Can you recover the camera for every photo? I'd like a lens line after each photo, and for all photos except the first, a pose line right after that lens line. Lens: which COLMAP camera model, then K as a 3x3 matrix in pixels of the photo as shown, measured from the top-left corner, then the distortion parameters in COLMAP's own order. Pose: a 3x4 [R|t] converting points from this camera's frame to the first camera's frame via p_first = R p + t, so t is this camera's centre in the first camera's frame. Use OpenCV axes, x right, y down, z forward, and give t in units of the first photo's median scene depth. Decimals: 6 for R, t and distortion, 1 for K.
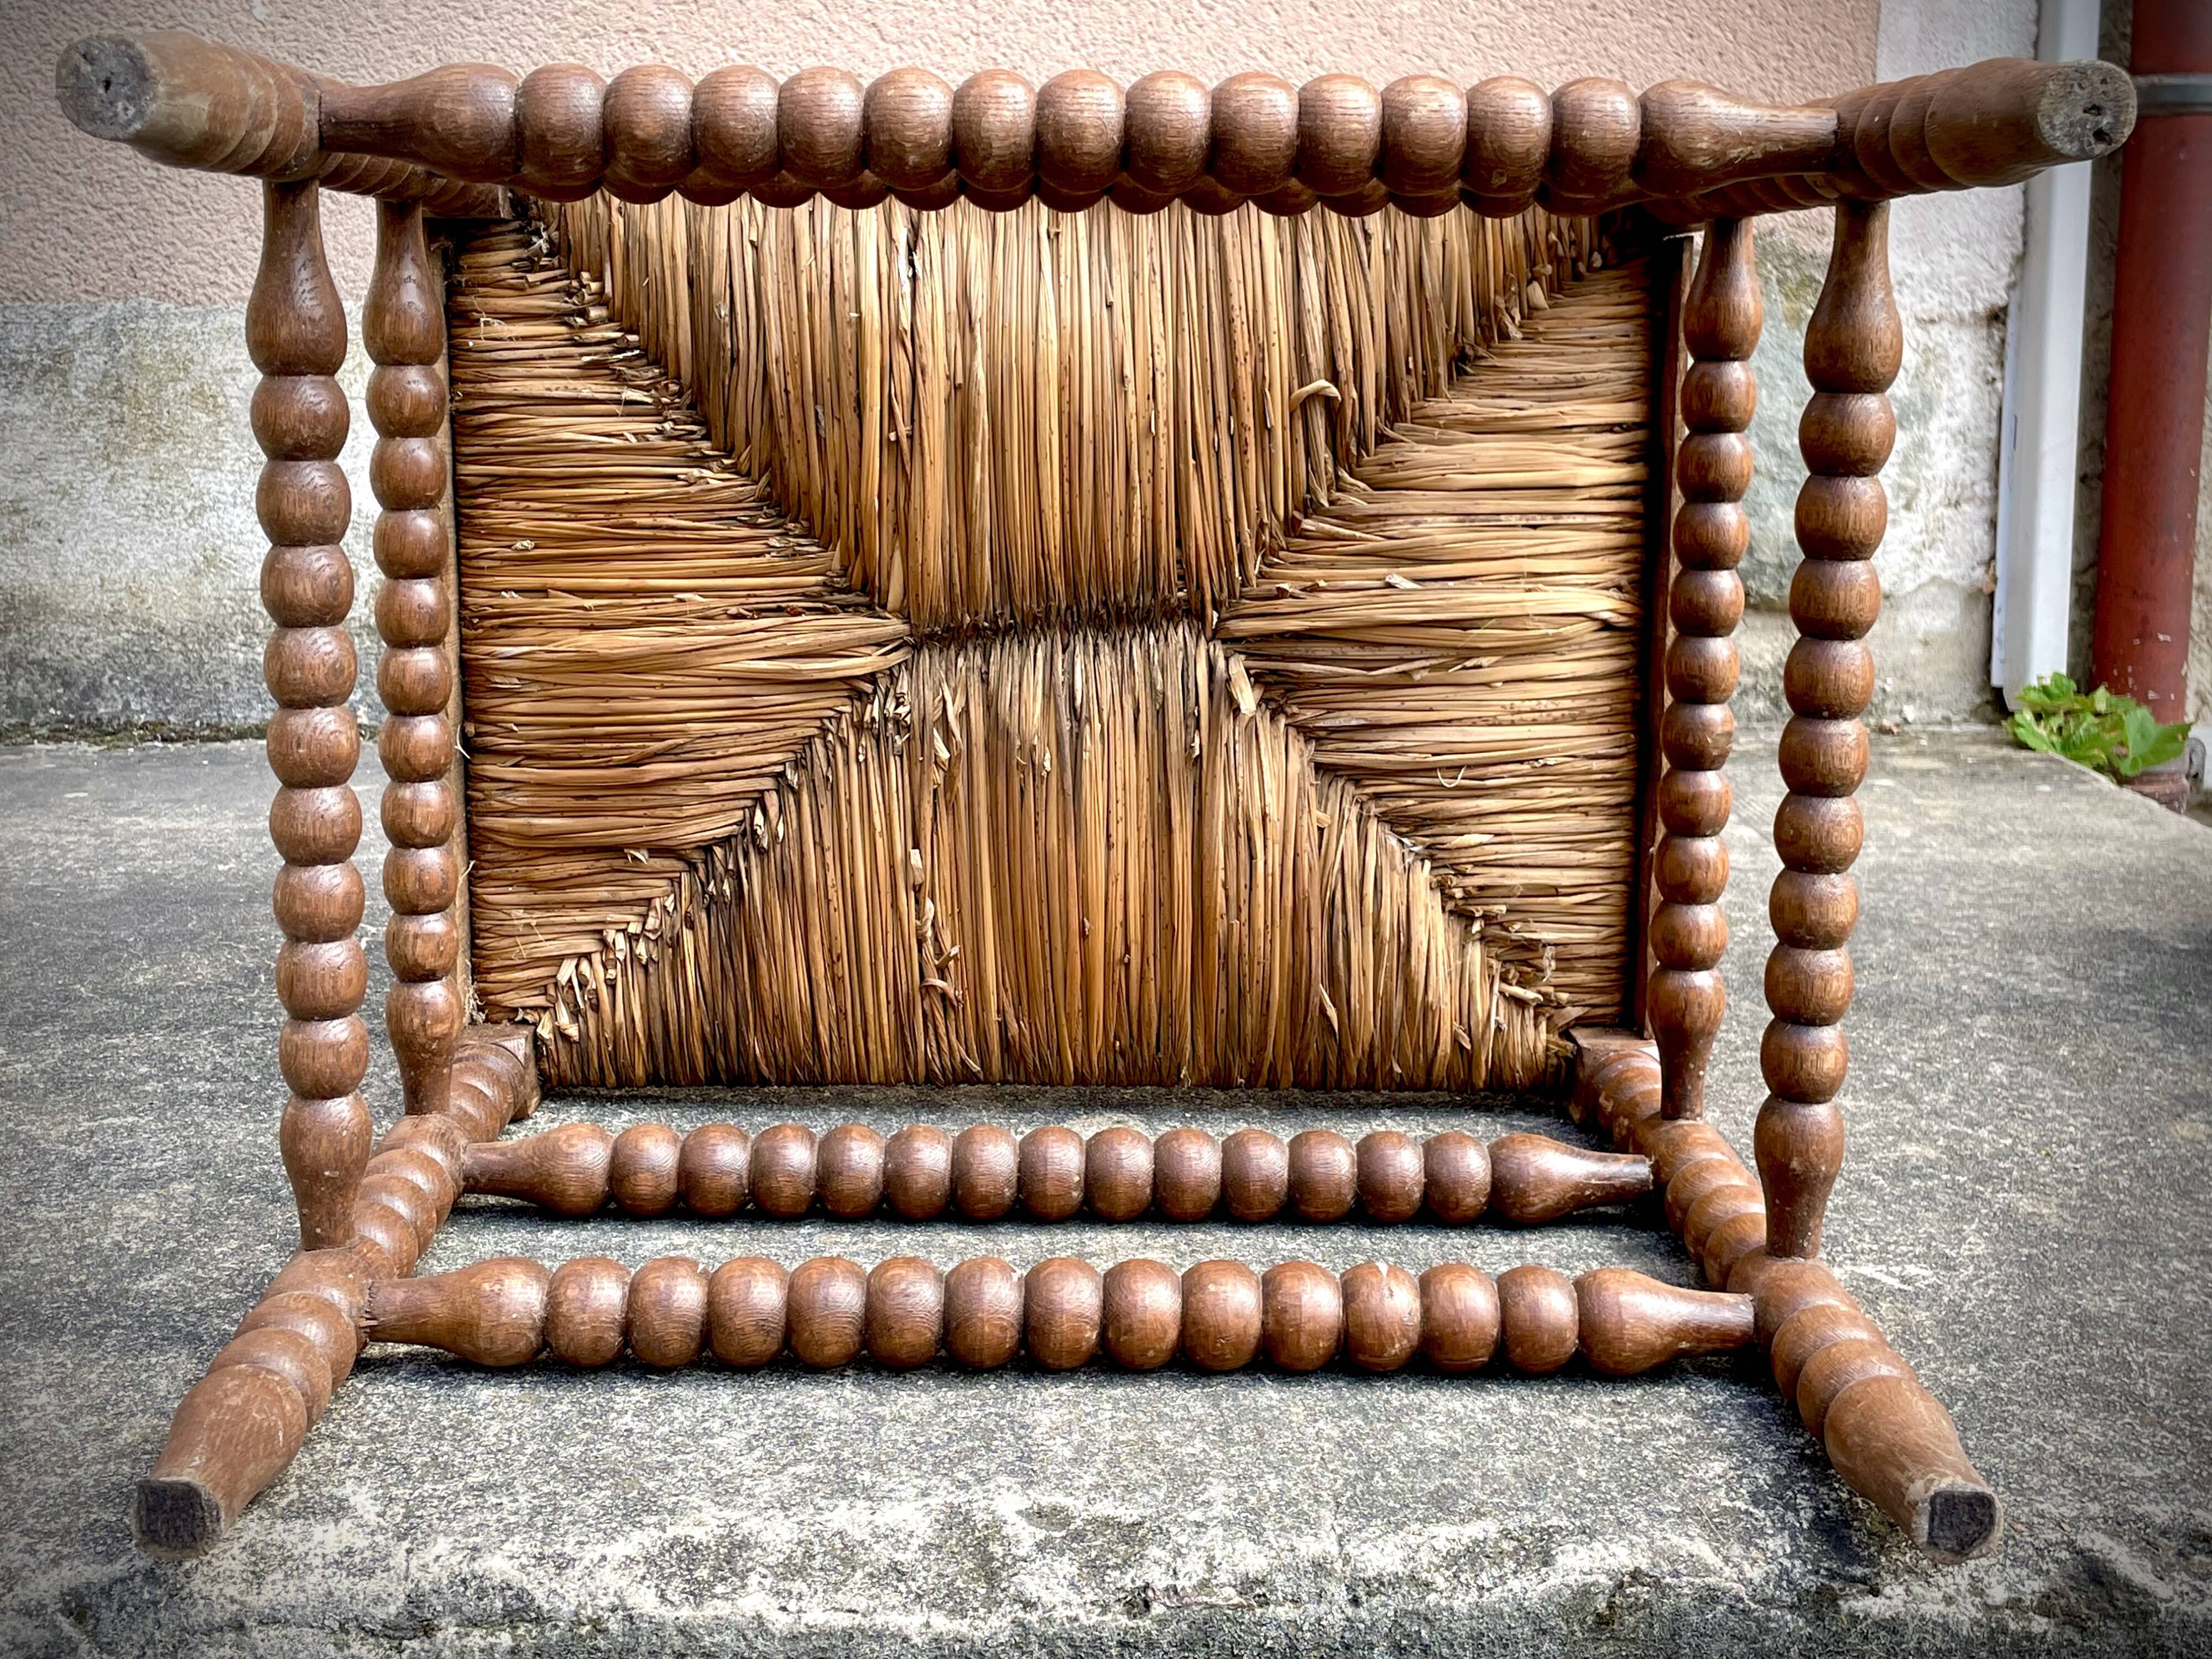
lens RADIAL K [[2611.3, 0, 1106.0], [0, 2611.3, 829.5], [0, 0, 1]] dist [0.120512, -0.253349]
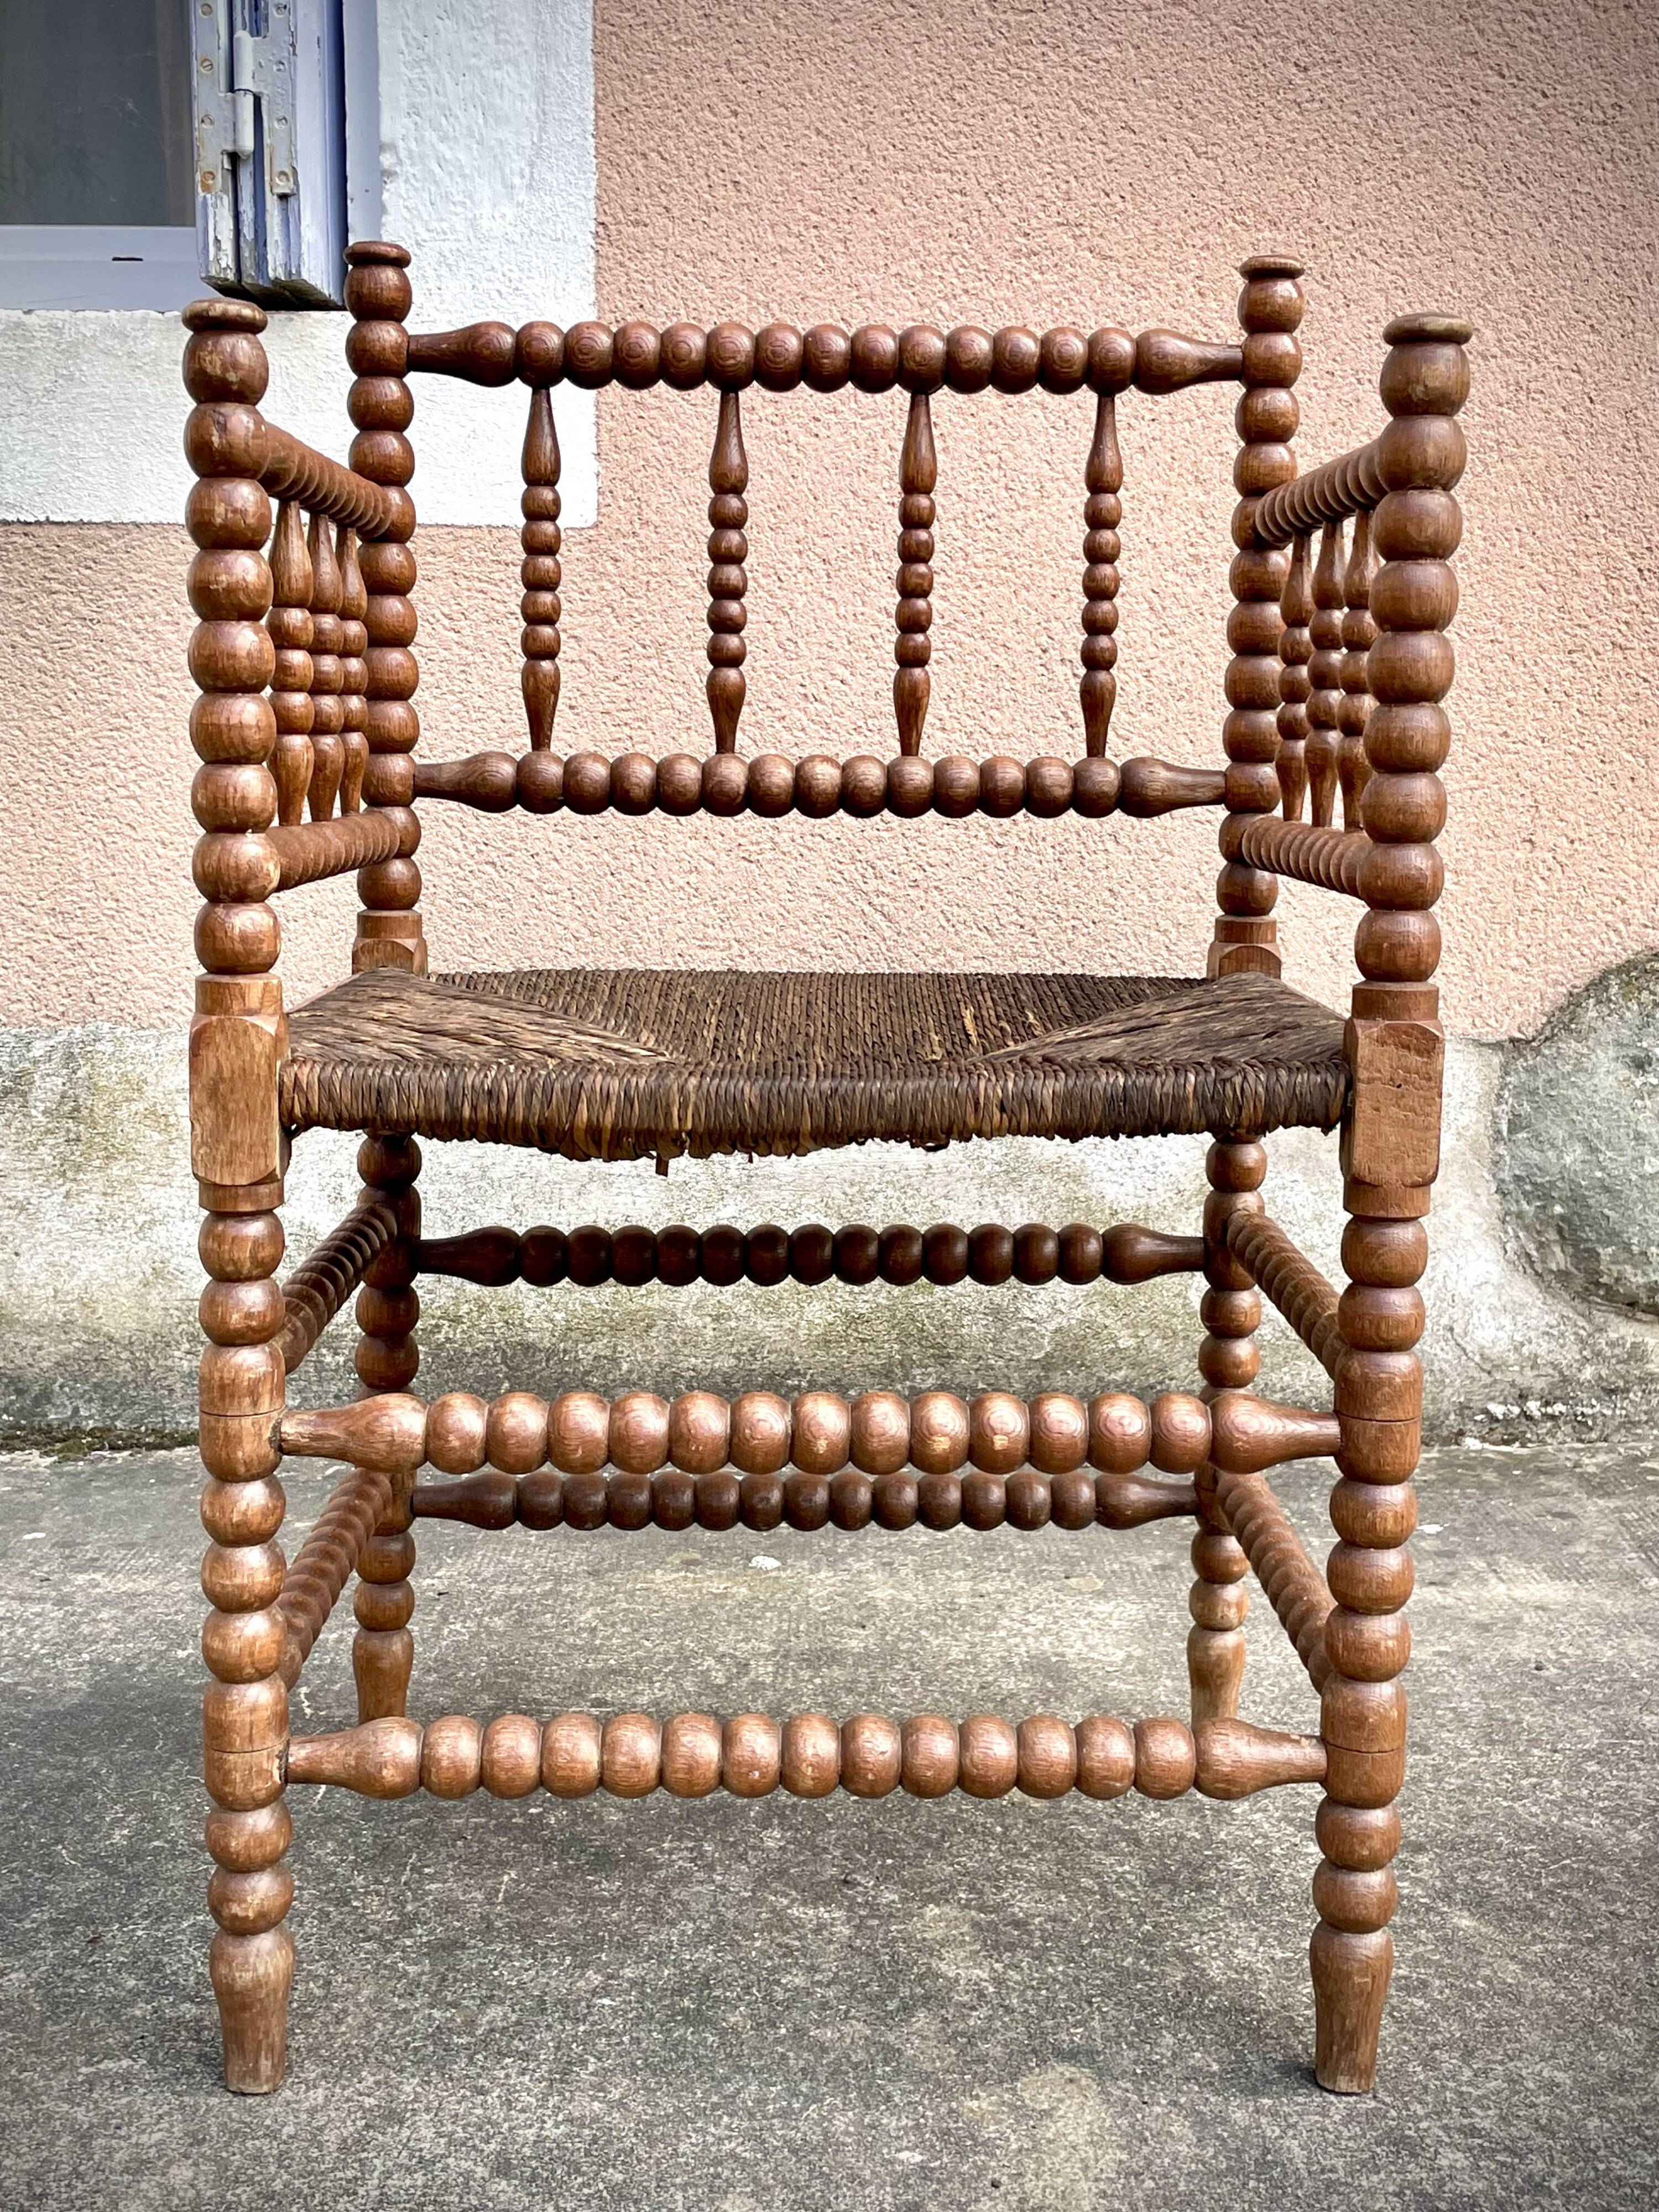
lens RADIAL K [[2657.7, 0, 847.8], [0, 2657.7, 1097.7], [0, 0, 1]] dist [0.100935, -0.154067]
pose [[0.998776, 0.002110, -0.049408, -0.017547], [-0.004258, 0.999049, -0.043404, -0.126728], [0.049269, 0.043562, 0.997835, -0.037199]]
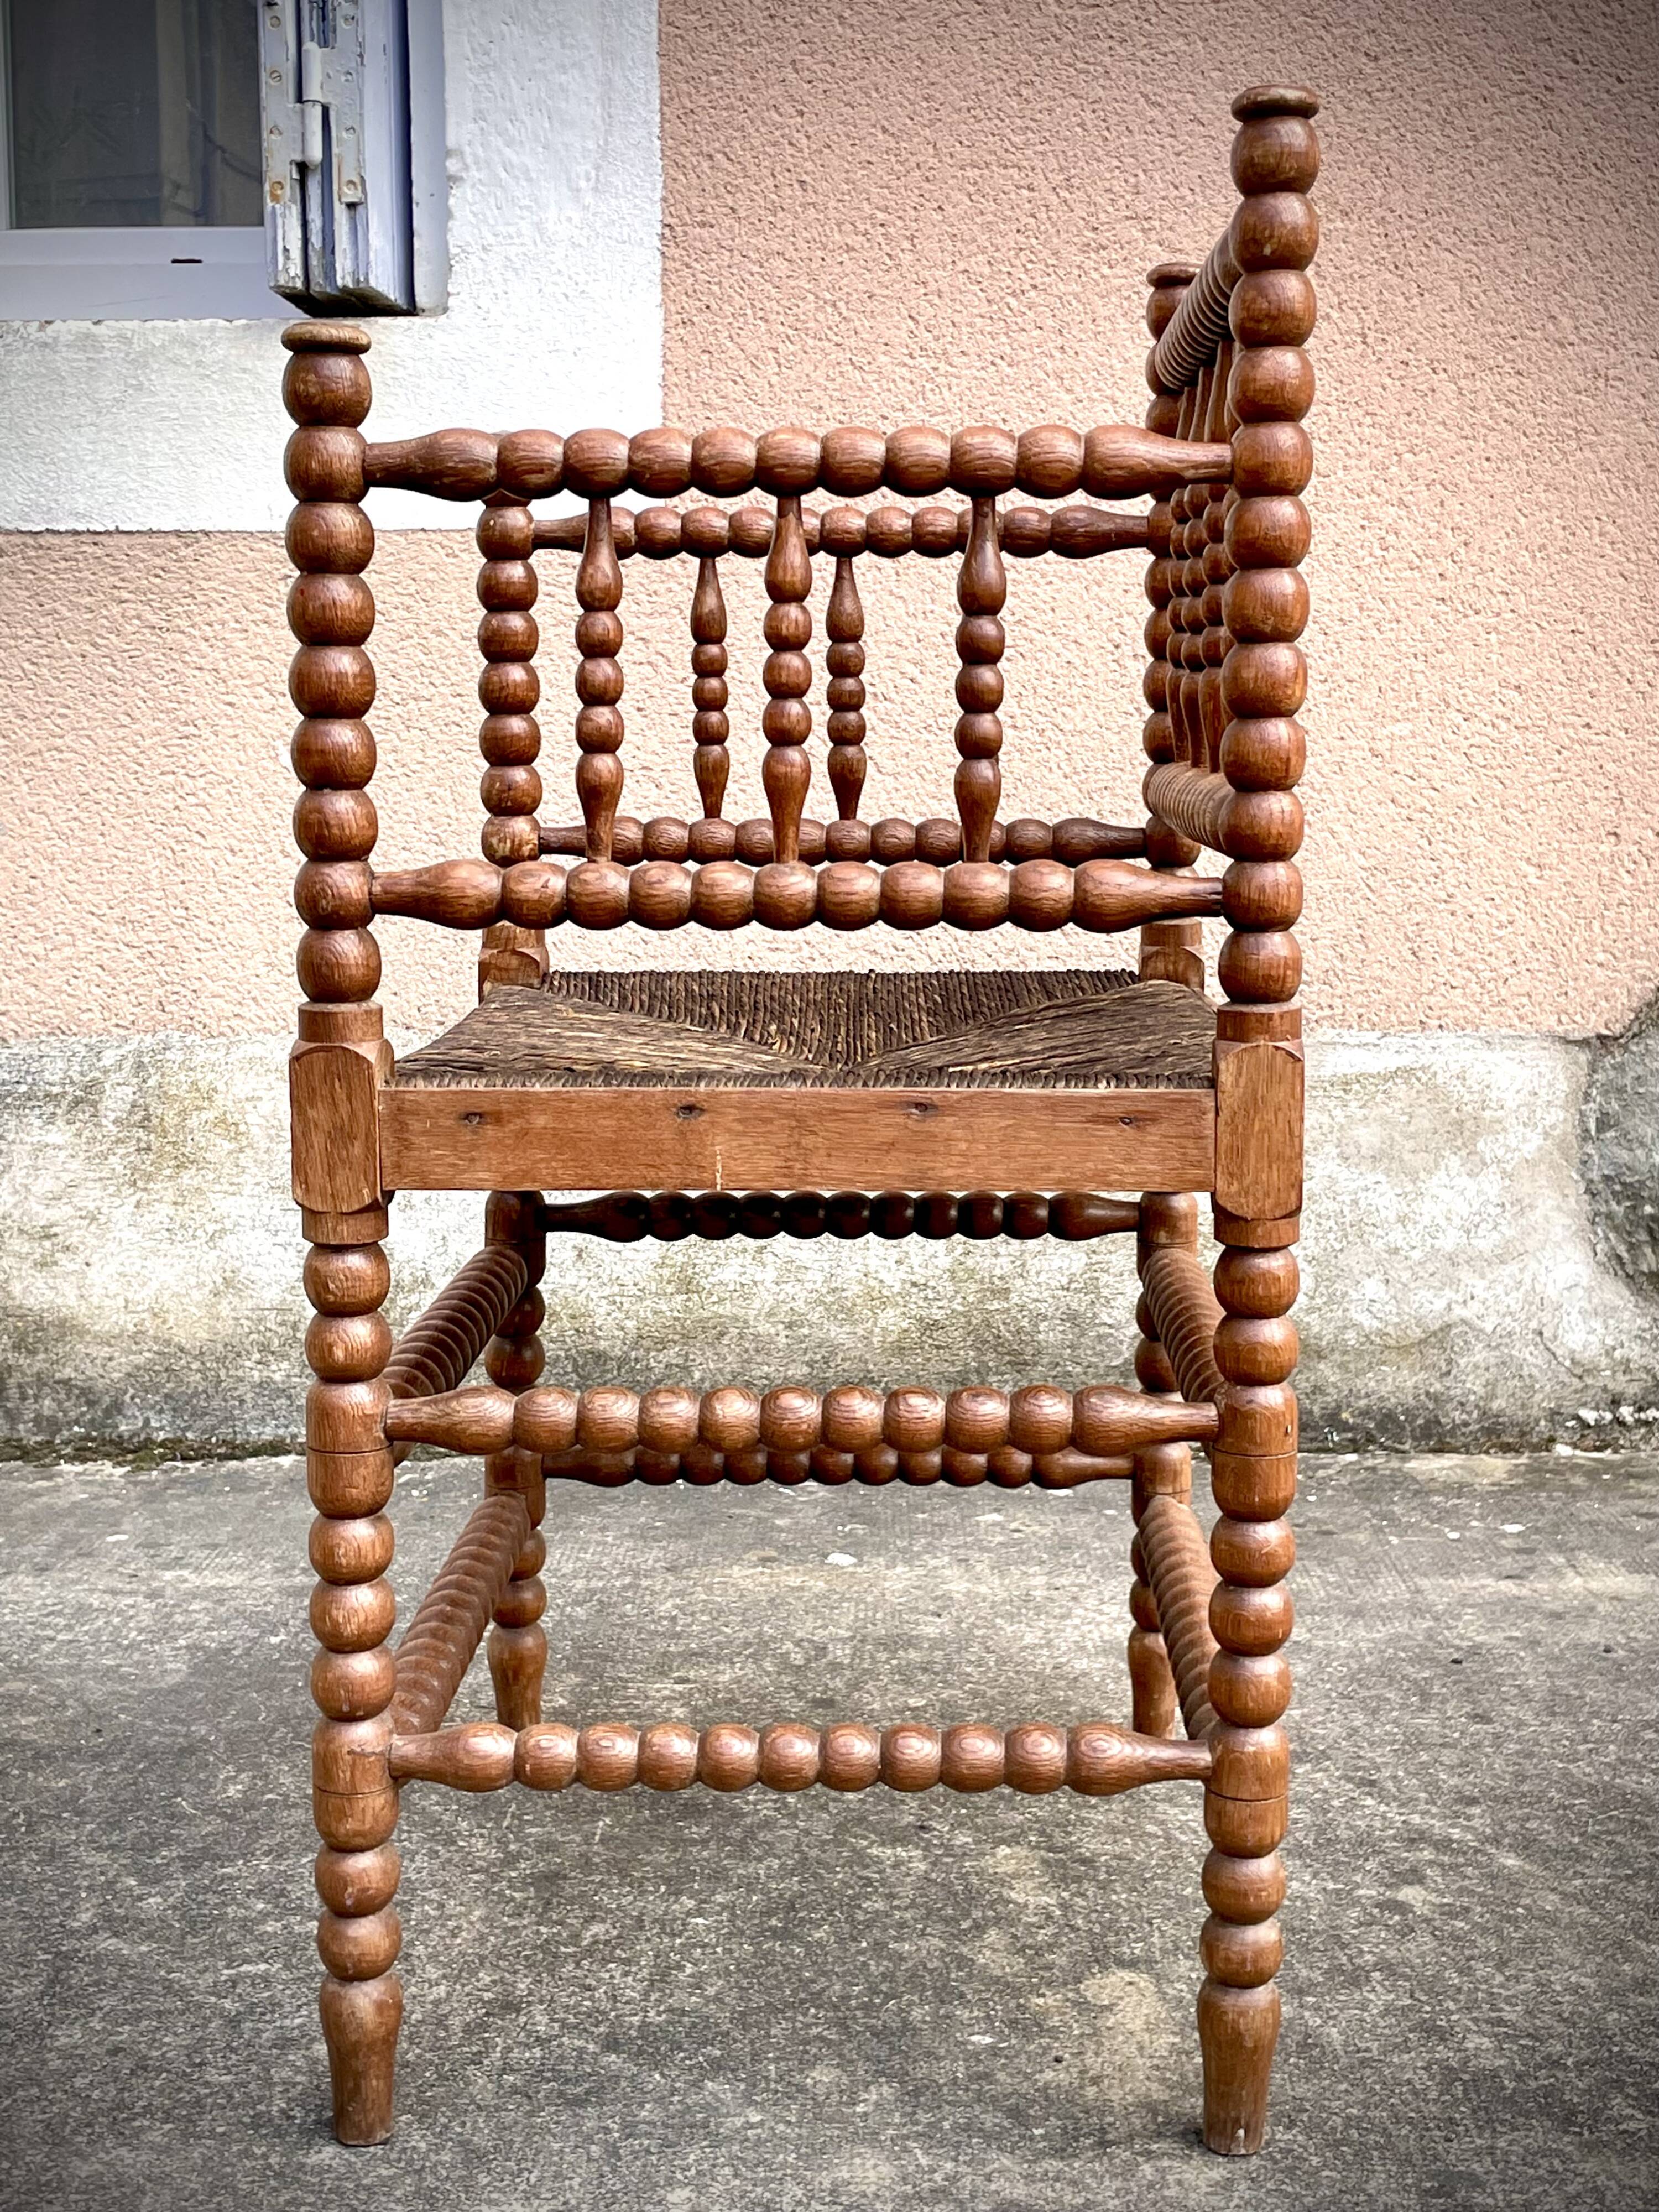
lens RADIAL K [[3100.0, 0, 829.5], [0, 3100.0, 1091.4], [0, 0, 1]] dist [0.130988, -0.281774]
pose [[0.996707, -0.006250, -0.080845, -0.007123], [0.001516, 0.998287, -0.058493, -0.105263], [0.081072, 0.058178, 0.995009, -0.195712]]
